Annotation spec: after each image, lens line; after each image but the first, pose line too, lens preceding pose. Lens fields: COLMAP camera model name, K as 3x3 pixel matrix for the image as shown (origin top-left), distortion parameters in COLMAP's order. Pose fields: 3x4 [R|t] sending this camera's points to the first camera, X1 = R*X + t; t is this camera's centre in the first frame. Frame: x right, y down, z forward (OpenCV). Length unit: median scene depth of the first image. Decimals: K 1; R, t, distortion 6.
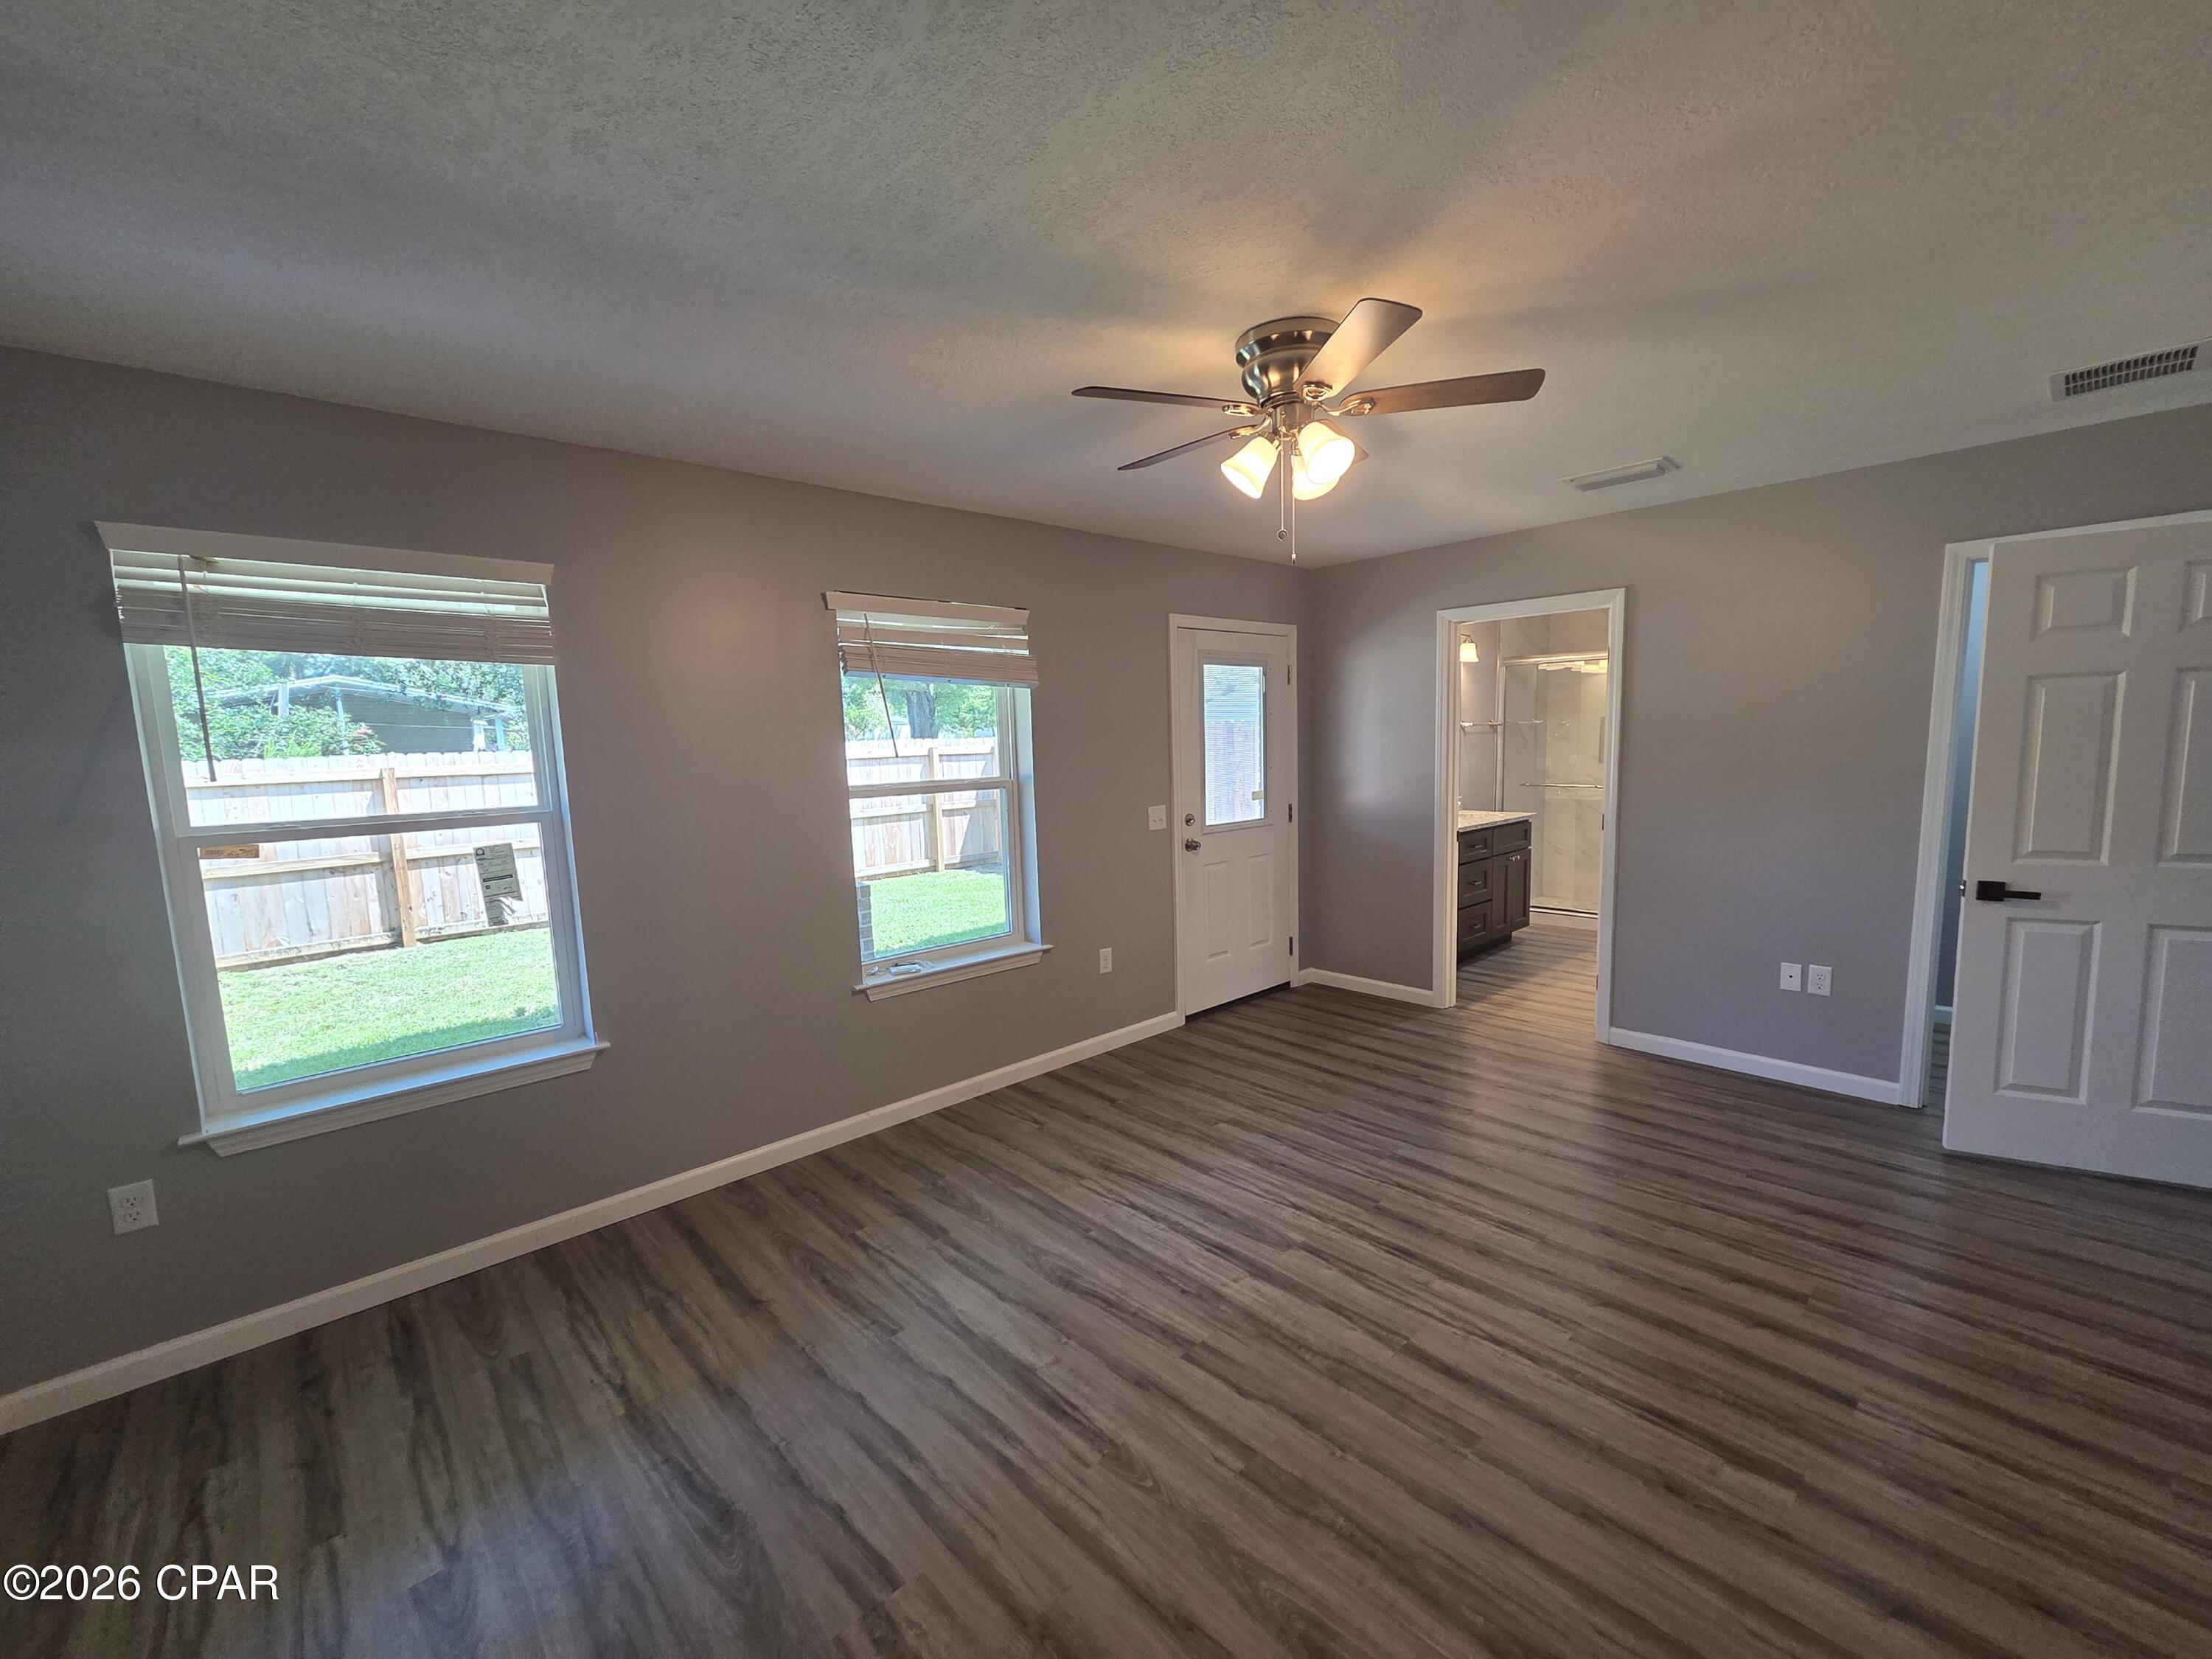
lens RADIAL K [[909.0, 0, 1120.4], [0, 909.0, 838.8], [0, 0, 1]] dist [0.002230, -0.000084]
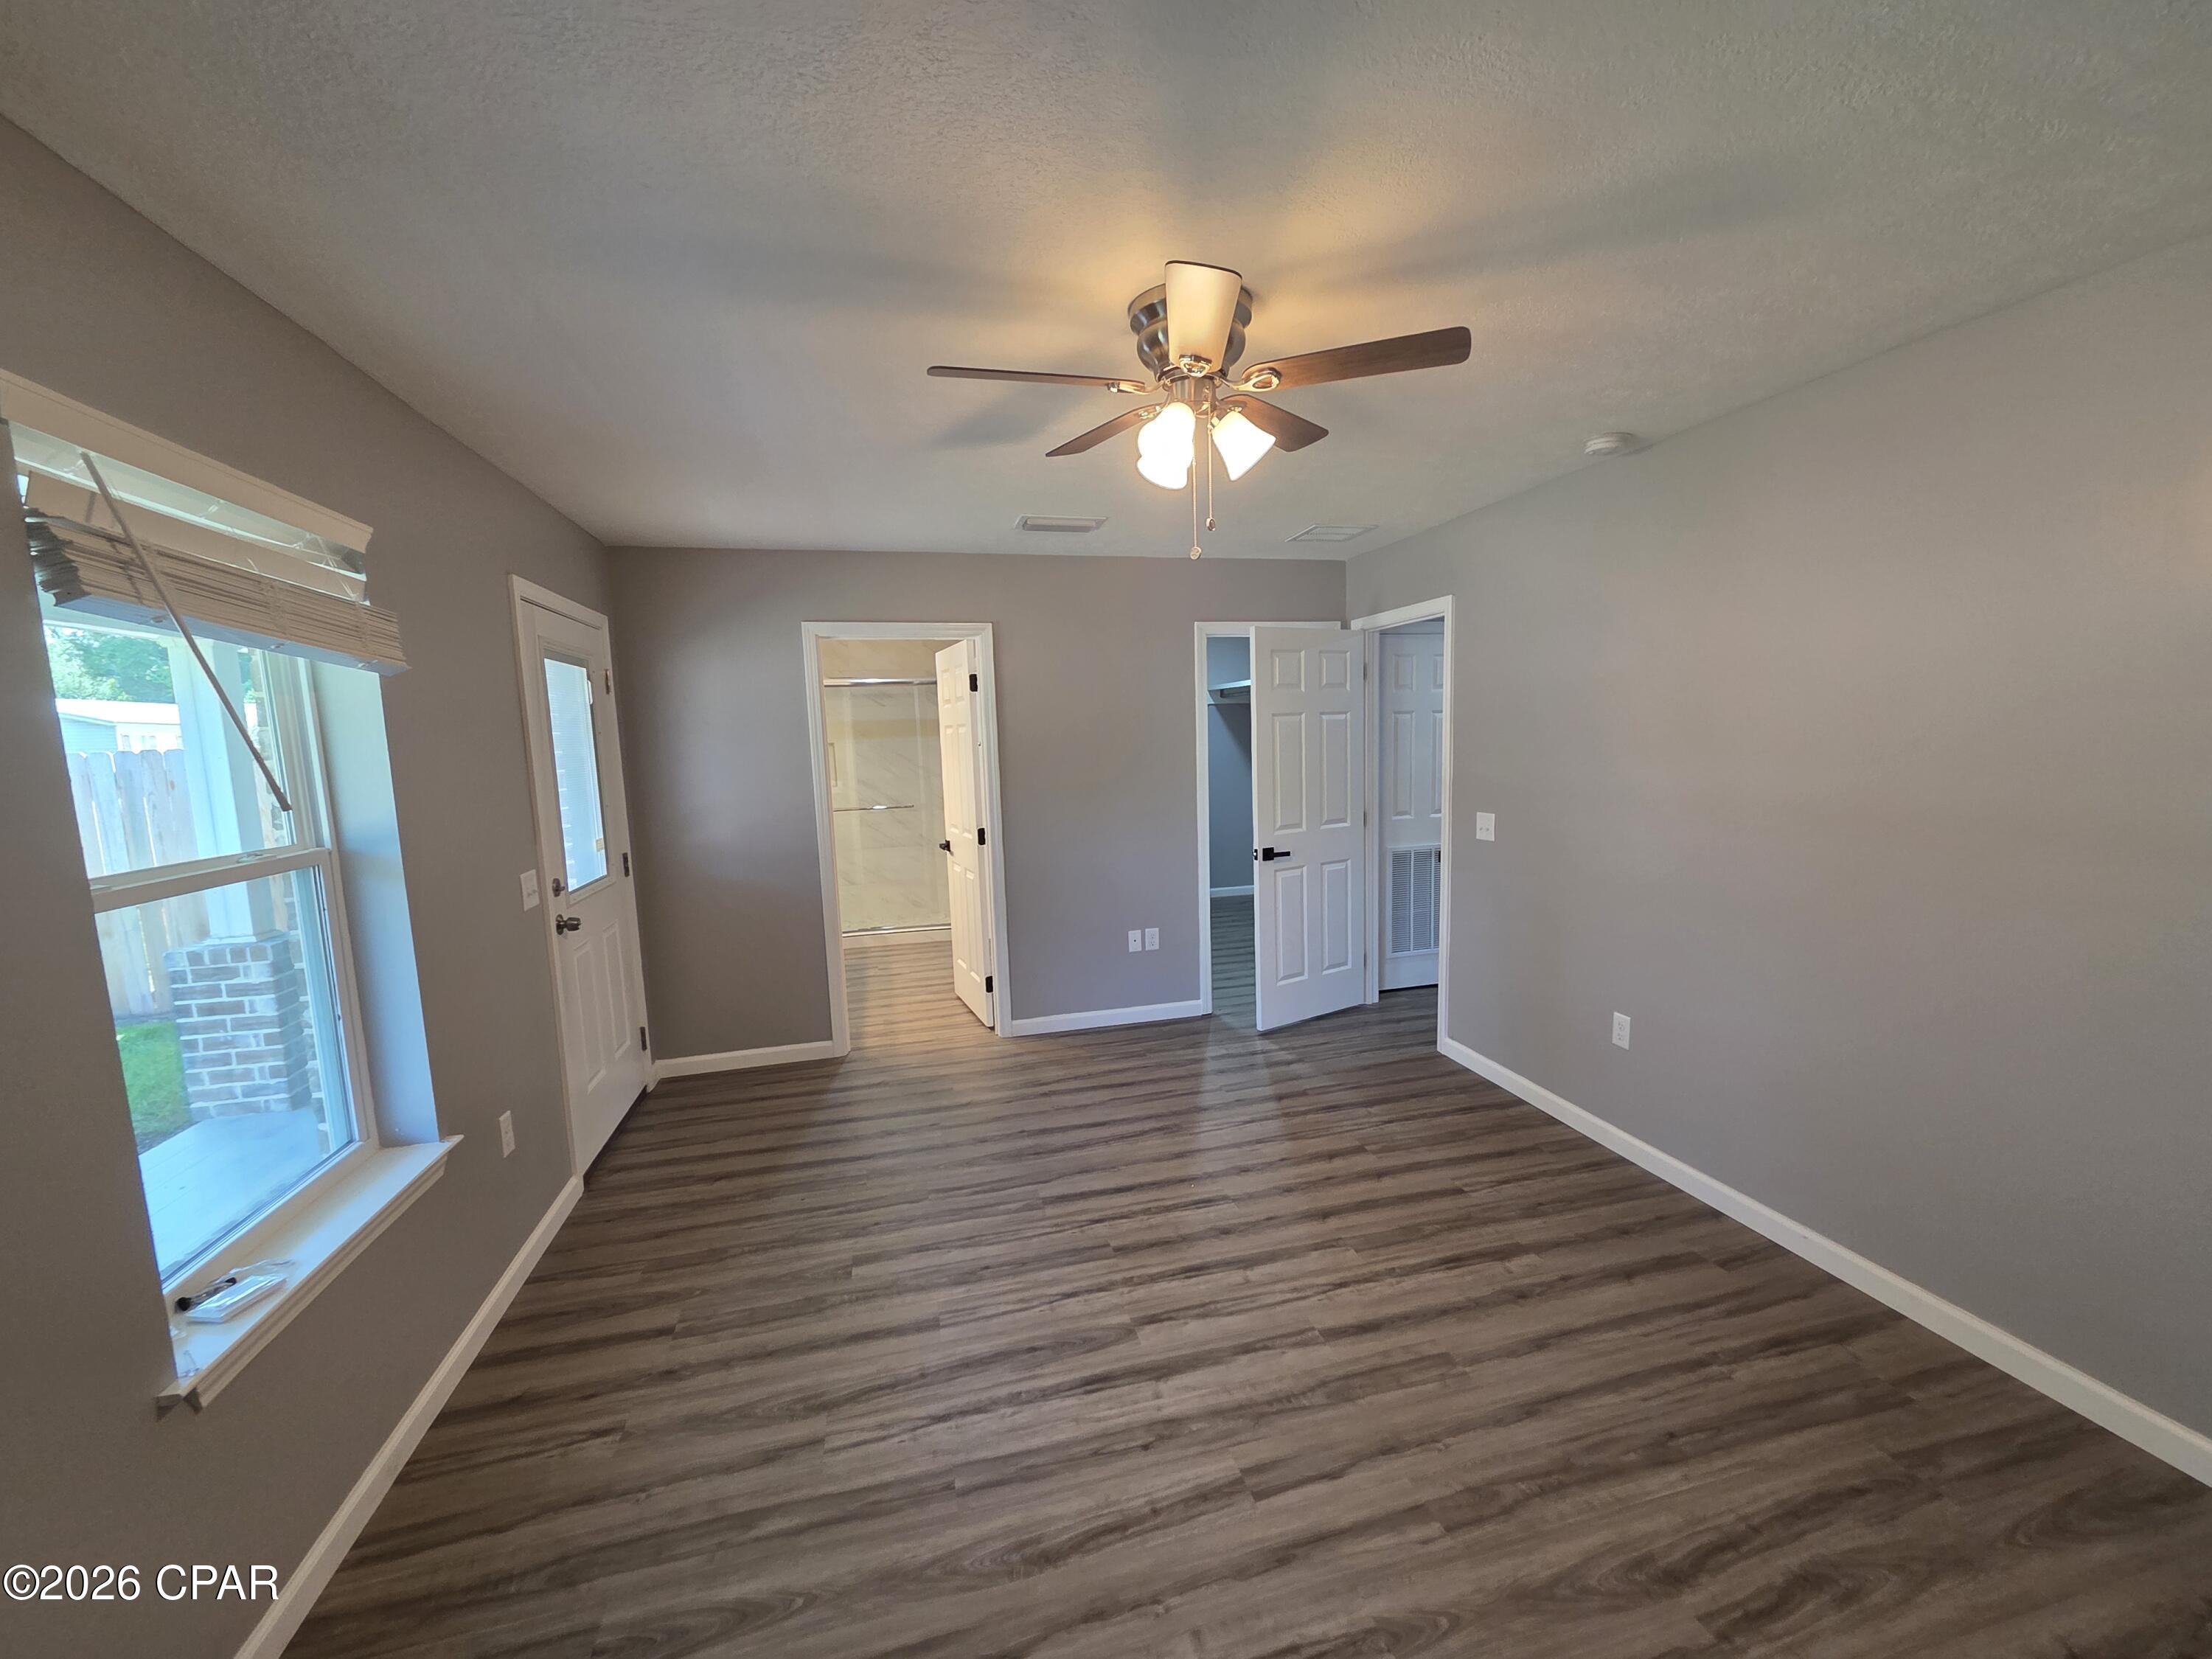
lens RADIAL K [[909.0, 0, 1107.6], [0, 909.0, 838.6], [0, 0, 1]] dist [0.002230, -0.000084]
pose [[0.472124, -0.085598, 0.877366, -0.529185], [0.116111, 0.992642, 0.034364, -0.054271], [-0.873852, 0.085648, 0.478589, 0.532994]]
